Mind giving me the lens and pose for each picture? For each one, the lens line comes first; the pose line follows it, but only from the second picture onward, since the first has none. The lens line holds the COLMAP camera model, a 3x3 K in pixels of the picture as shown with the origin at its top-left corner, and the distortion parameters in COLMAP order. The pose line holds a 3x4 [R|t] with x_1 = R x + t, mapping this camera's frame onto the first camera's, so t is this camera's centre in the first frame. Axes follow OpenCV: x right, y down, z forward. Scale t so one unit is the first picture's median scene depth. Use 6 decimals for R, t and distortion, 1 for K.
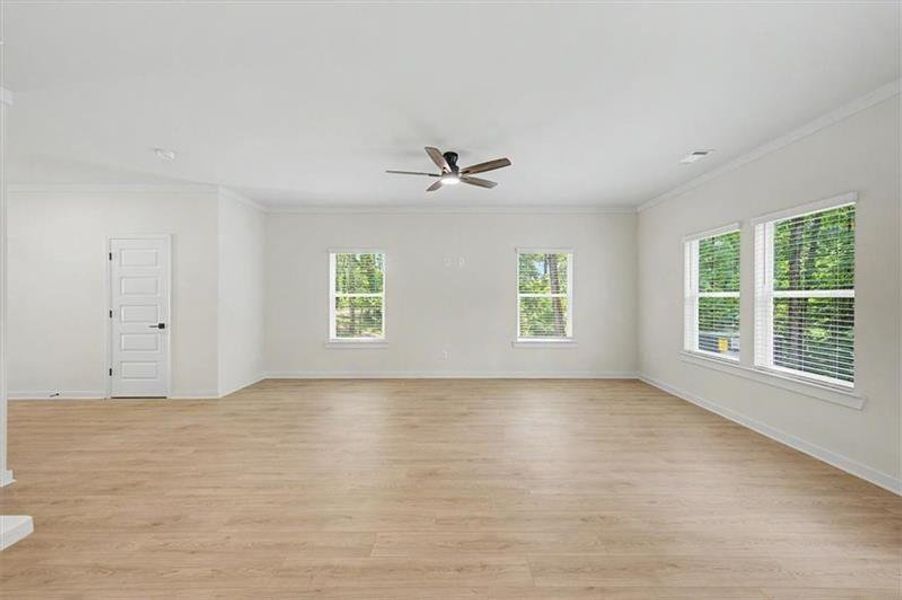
lens RADIAL K [[362.5, 0, 458.6], [0, 362.5, 296.9], [0, 0, 1]] dist [0.002022, -0.000044]
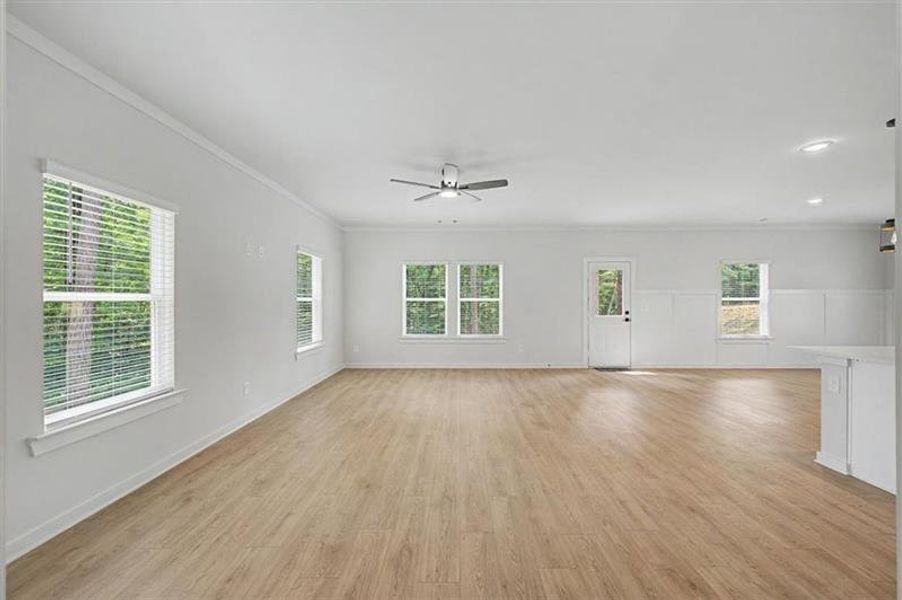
lens RADIAL K [[354.1, 0, 456.5], [0, 354.1, 299.4], [0, 0, 1]] dist [0.006405, -0.000007]
pose [[0.010194, 0.004581, 0.999938, -1.156194], [-0.000340, 0.999989, -0.004578, -0.001040], [-0.999948, -0.000293, 0.010195, 1.027875]]
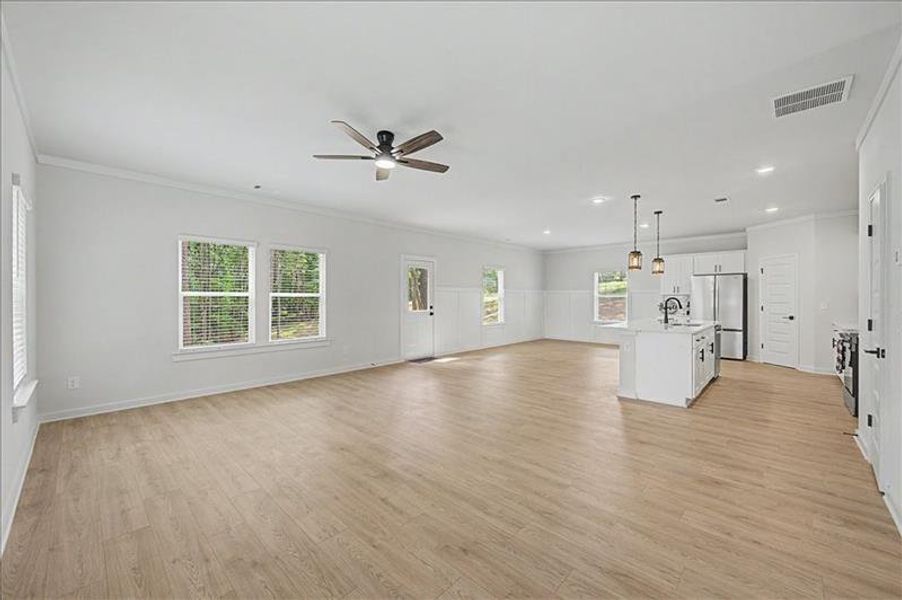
lens RADIAL K [[354.1, 0, 456.5], [0, 354.1, 299.4], [0, 0, 1]] dist [0.006405, -0.000007]
pose [[-0.730612, -0.006711, 0.682760, -0.780939], [-0.004711, 0.999977, 0.004787, 0.003332], [-0.682777, 0.000281, -0.730627, 1.607910]]
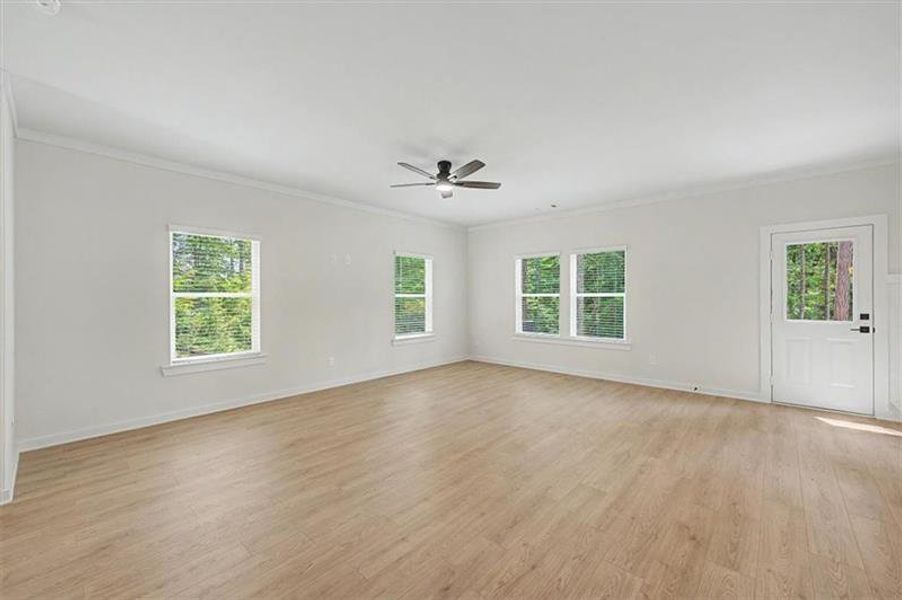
lens RADIAL K [[362.5, 0, 458.6], [0, 362.5, 296.9], [0, 0, 1]] dist [0.002022, -0.000044]
pose [[0.664295, -0.001820, 0.747469, -0.844815], [0.002604, 0.999997, 0.000121, -0.000634], [-0.747466, 0.001865, 0.664297, 0.278577]]
